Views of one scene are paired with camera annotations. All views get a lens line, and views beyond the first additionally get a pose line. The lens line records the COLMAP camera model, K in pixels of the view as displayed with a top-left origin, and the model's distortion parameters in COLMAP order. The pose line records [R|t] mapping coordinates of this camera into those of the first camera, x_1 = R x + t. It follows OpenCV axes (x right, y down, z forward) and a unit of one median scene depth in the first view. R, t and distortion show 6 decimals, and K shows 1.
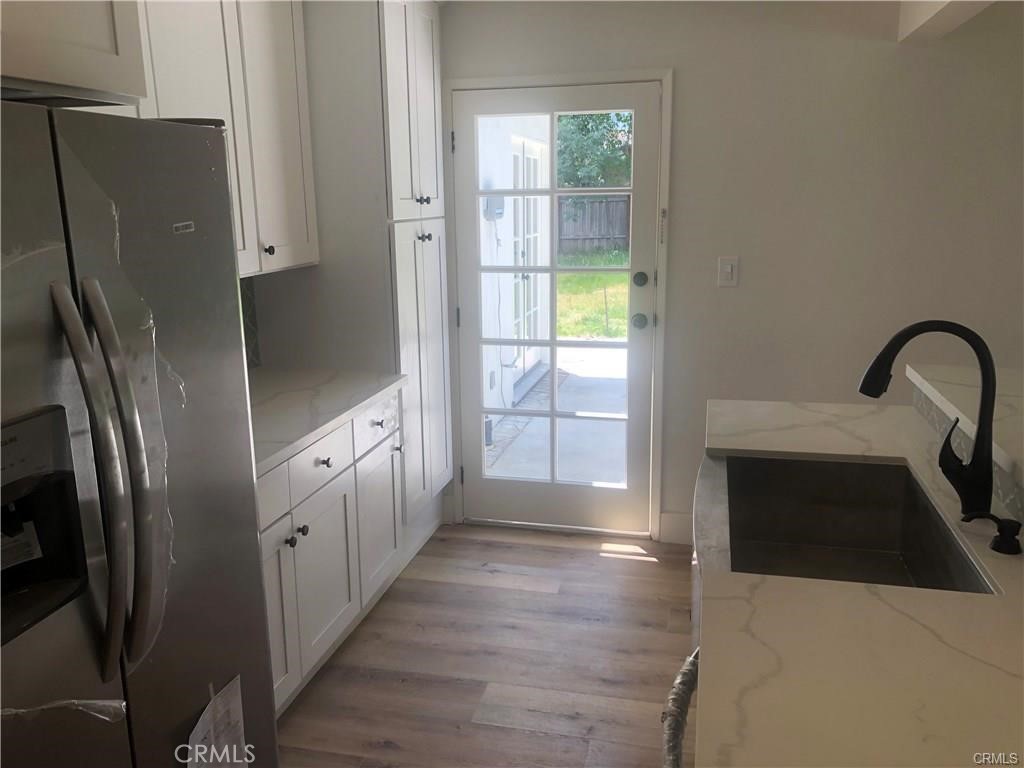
lens RADIAL K [[857.9, 0, 512.0], [0, 857.9, 384.0], [0, 0, 1]] dist [0.030936, -0.002408]
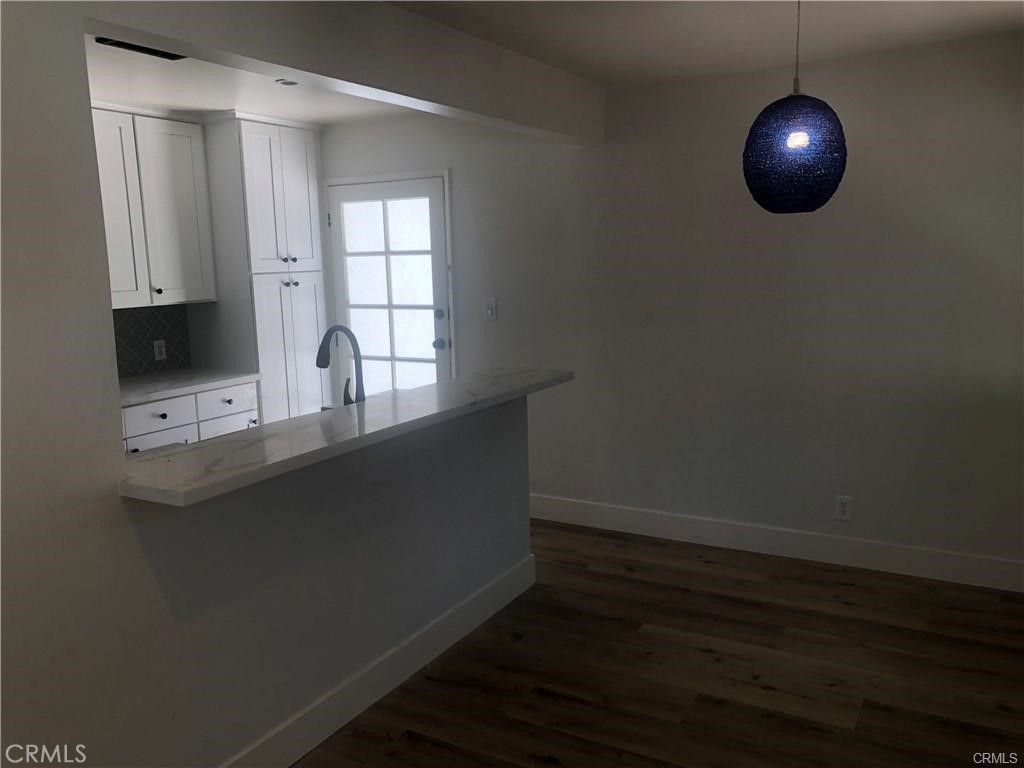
lens RADIAL K [[840.3, 0, 512.0], [0, 840.3, 384.0], [0, 0, 1]] dist [-0.002578, -0.013573]
pose [[0.959190, 0.034783, -0.280614, 0.691741], [-0.050513, 0.997520, -0.049015, 0.056929], [0.278213, 0.061190, 0.958568, -0.295265]]
